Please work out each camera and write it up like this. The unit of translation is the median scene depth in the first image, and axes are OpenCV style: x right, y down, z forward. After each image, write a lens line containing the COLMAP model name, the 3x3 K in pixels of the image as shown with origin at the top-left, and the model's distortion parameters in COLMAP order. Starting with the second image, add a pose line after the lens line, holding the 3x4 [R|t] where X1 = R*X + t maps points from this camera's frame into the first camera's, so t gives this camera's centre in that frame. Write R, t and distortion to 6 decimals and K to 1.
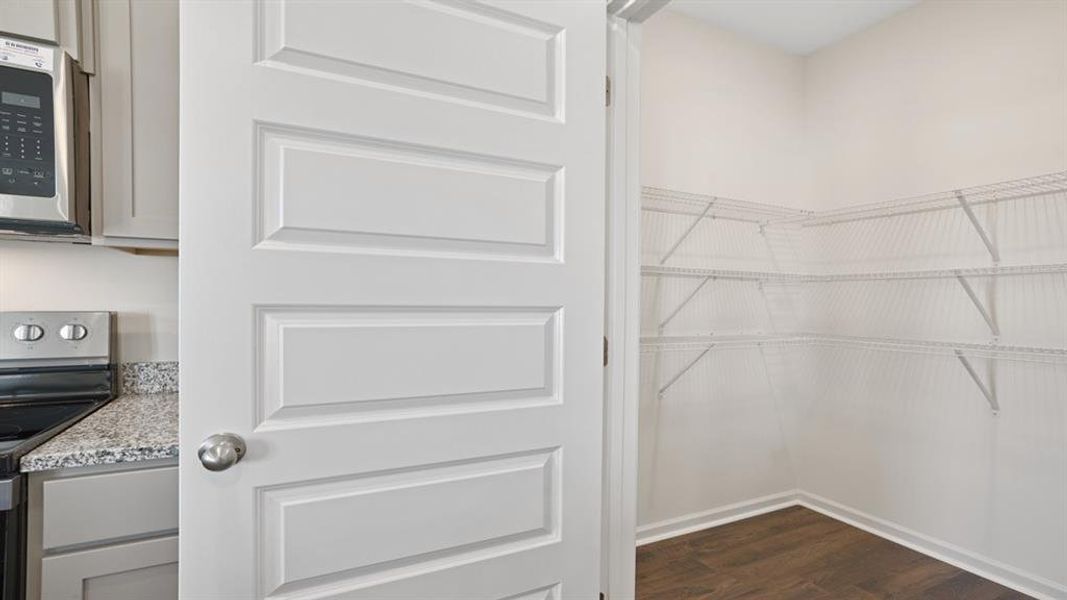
lens RADIAL K [[477.3, 0, 535.6], [0, 477.3, 307.2], [0, 0, 1]] dist [0.001226, 0.000753]
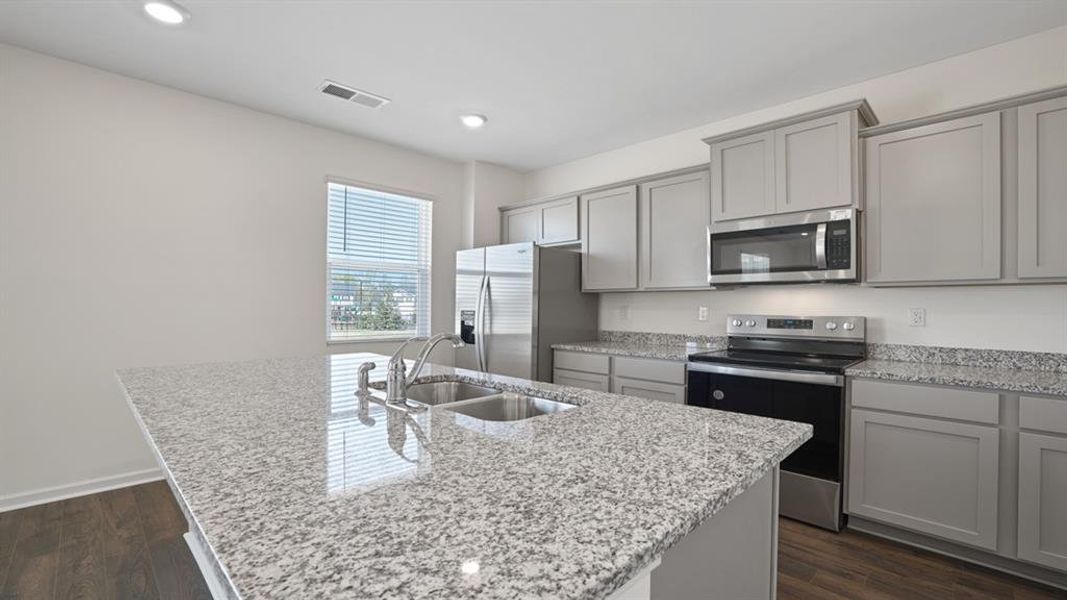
lens RADIAL K [[477.3, 0, 529.0], [0, 477.3, 304.6], [0, 0, 1]] dist [0.001226, 0.000753]
pose [[0.310493, -0.005441, -0.950560, 0.767179], [-0.021138, 0.999697, -0.012626, 0.016493], [0.950341, 0.024014, 0.310284, -1.259974]]
